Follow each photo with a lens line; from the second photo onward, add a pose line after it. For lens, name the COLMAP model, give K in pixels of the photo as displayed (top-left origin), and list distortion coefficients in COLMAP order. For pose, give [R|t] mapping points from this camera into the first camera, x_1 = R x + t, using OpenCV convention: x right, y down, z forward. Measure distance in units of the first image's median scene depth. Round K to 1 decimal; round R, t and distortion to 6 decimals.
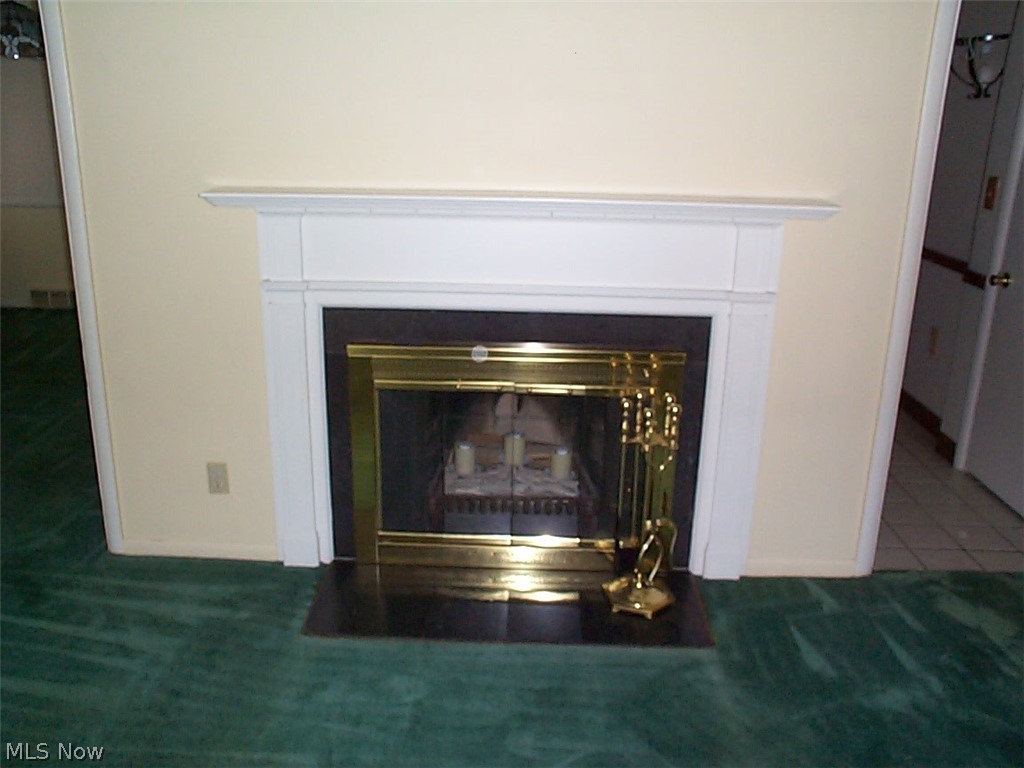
lens RADIAL K [[870.0, 0, 507.5], [0, 870.0, 344.8], [0, 0, 1]] dist [-0.176240, 0.196645]
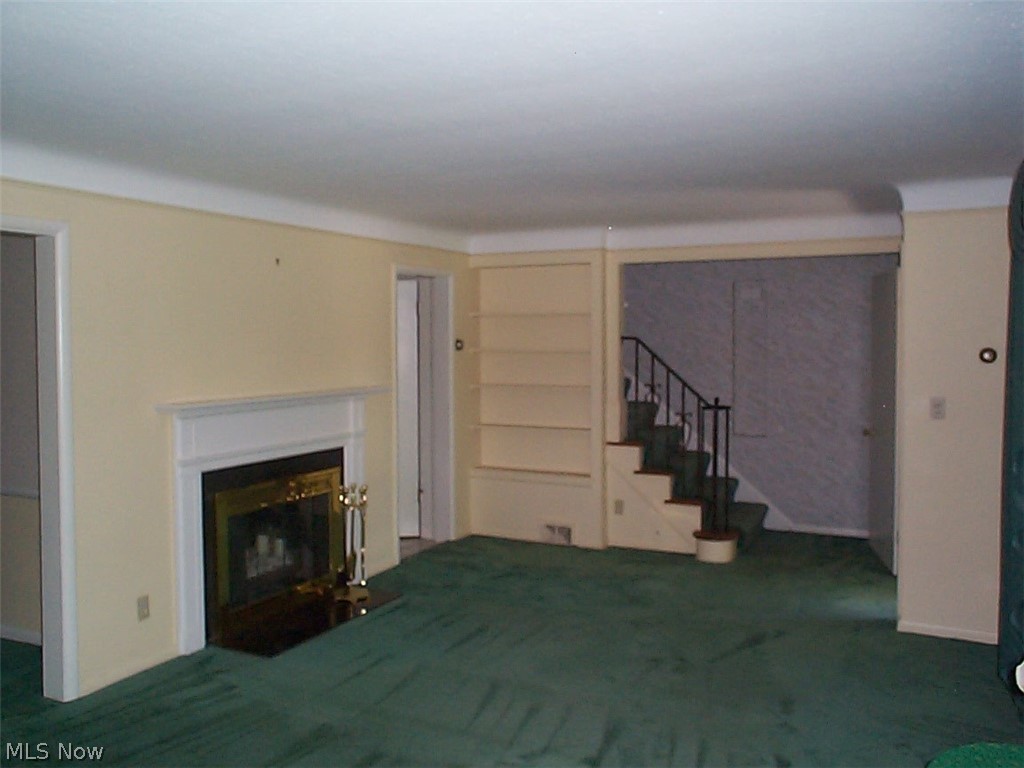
lens RADIAL K [[870.0, 0, 507.5], [0, 870.0, 344.8], [0, 0, 1]] dist [-0.176240, 0.196645]
pose [[0.411025, -0.025705, 0.911261, -1.354590], [0.261629, 0.960878, -0.090904, 0.020881], [-0.873274, 0.275776, 0.401670, -0.212523]]
